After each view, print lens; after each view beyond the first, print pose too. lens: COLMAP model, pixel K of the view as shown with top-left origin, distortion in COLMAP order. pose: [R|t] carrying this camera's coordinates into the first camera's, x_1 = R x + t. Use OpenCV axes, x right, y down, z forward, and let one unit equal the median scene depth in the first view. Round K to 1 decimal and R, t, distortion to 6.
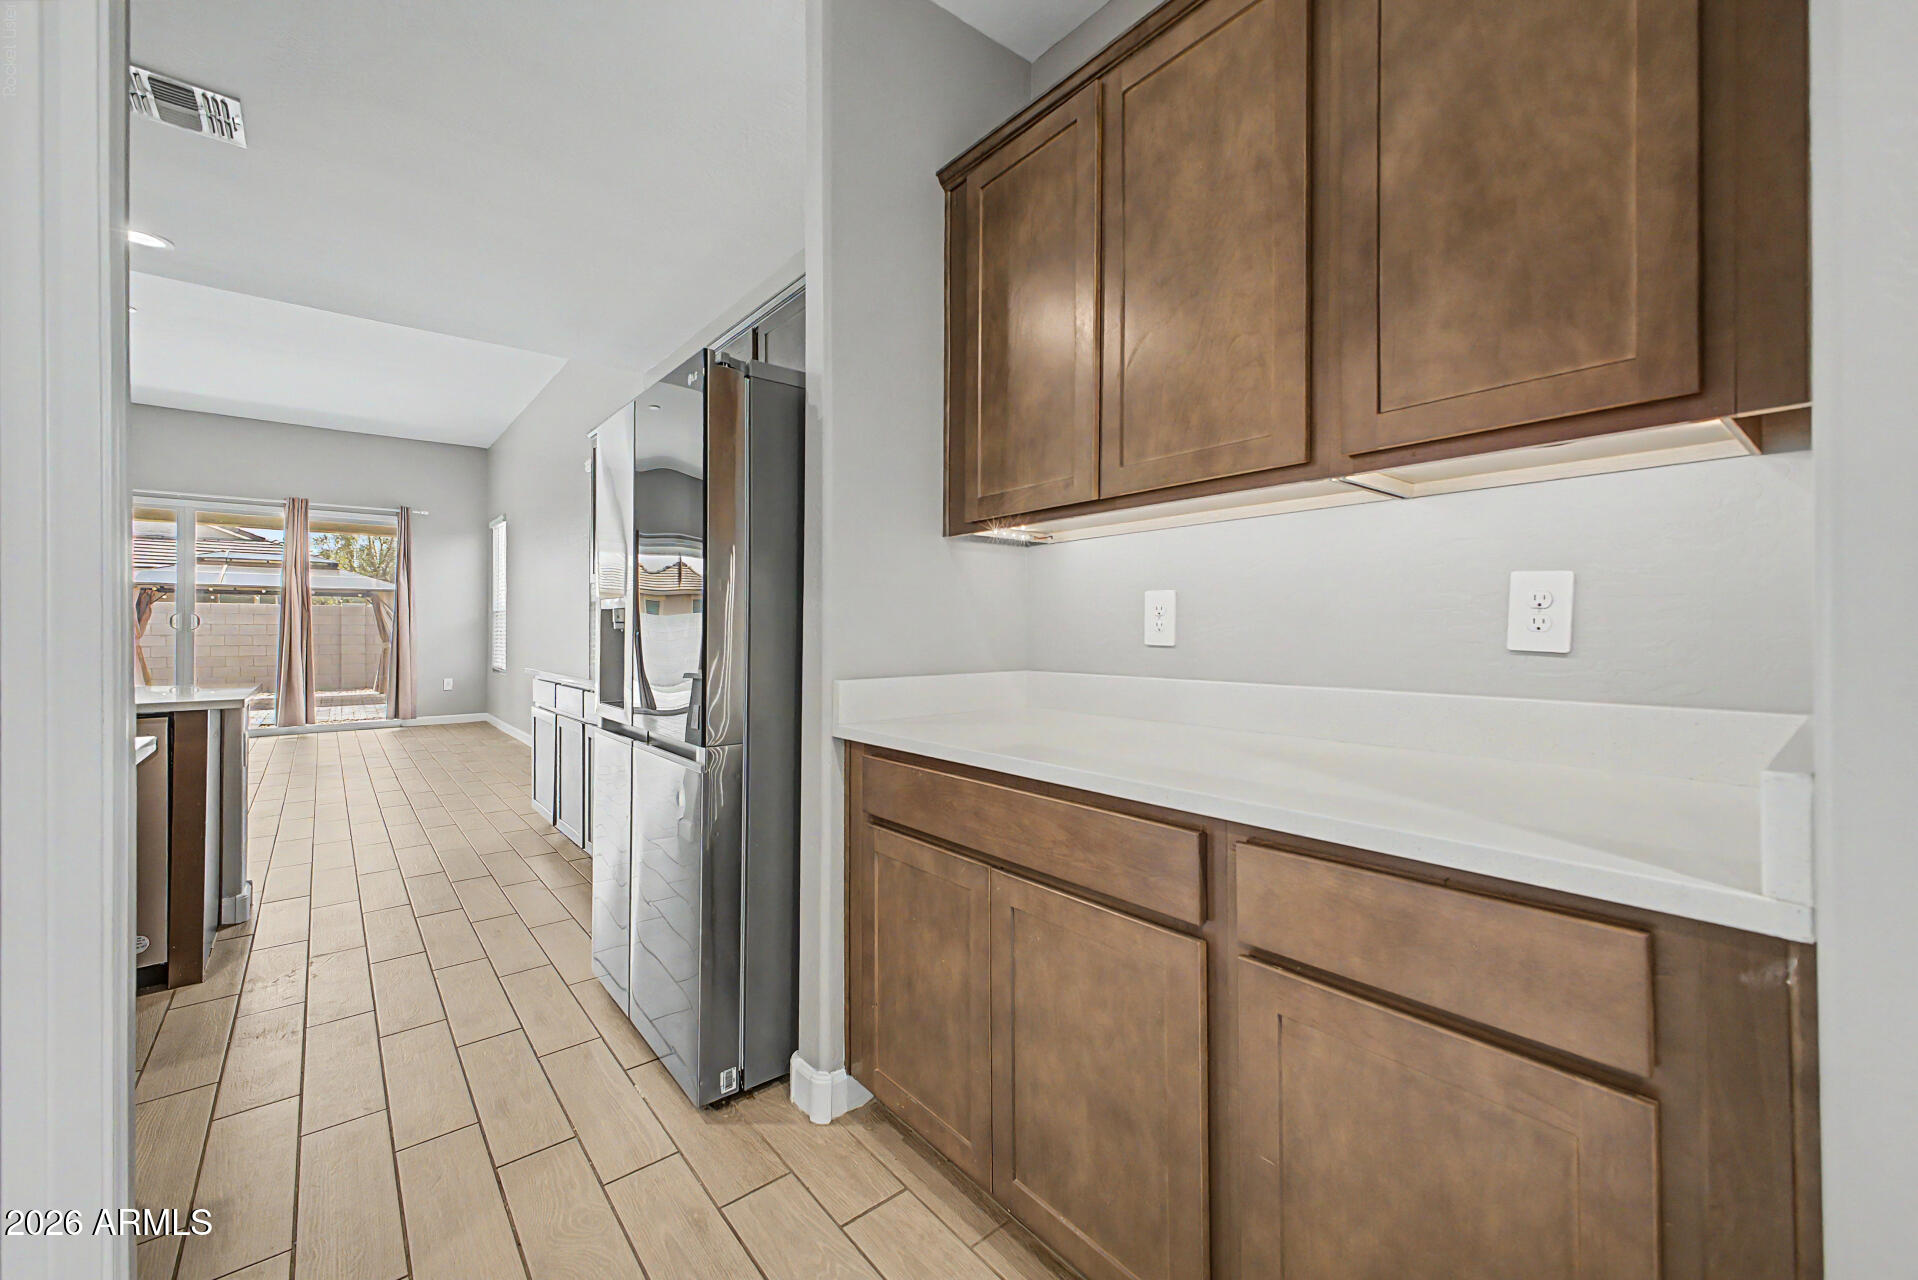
lens RADIAL K [[765.3, 0, 960.3], [0, 765.3, 632.0], [0, 0, 1]] dist [0.012573, -0.003866]
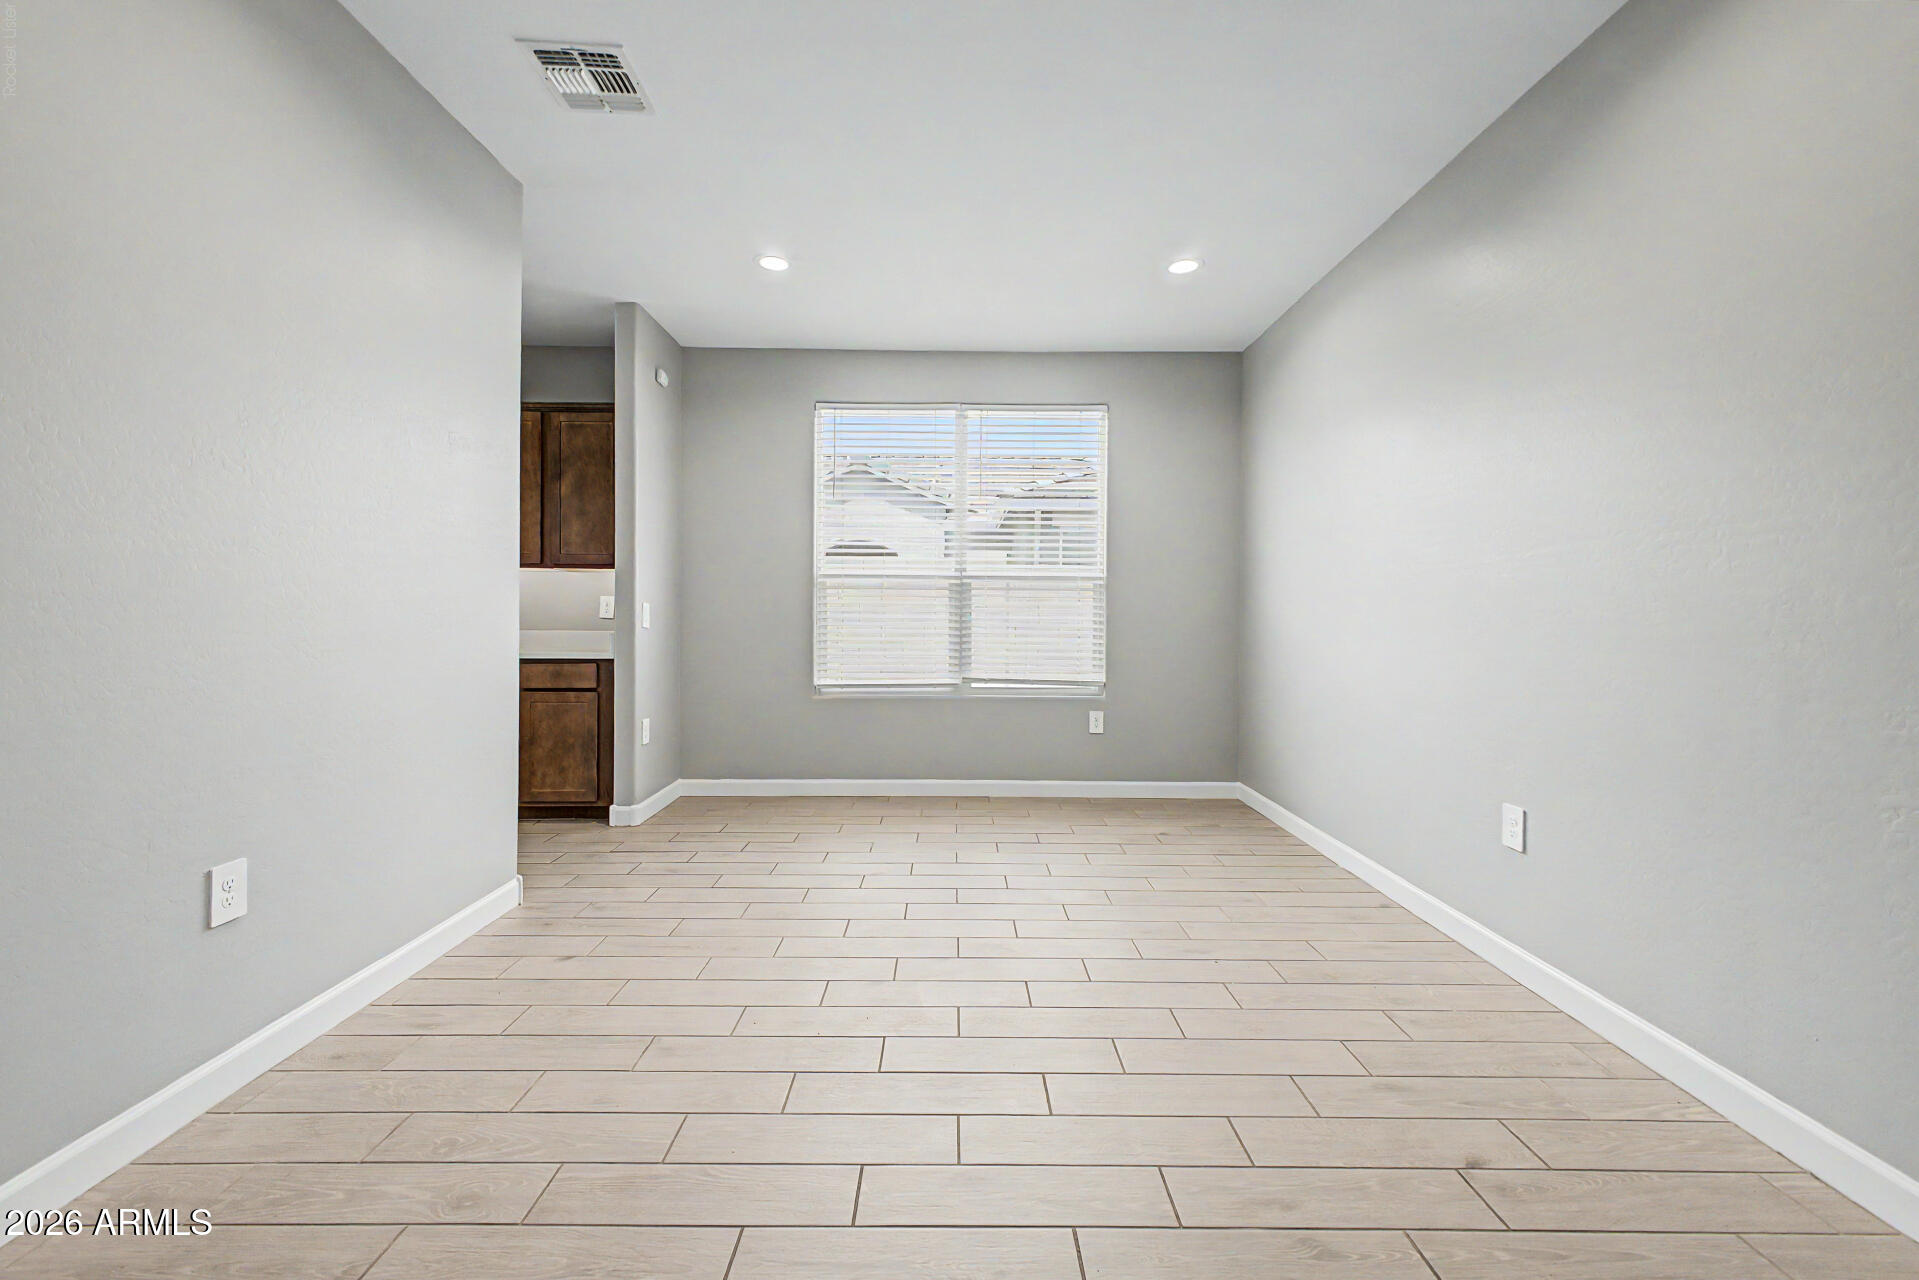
lens RADIAL K [[765.7, 0, 959.8], [0, 765.7, 629.1], [0, 0, 1]] dist [0.012573, -0.003866]
pose [[0.636964, -0.003926, 0.770883, -1.553569], [-0.005238, 0.999942, 0.009421, 0.051130], [-0.770876, -0.010039, 0.636907, -4.069950]]
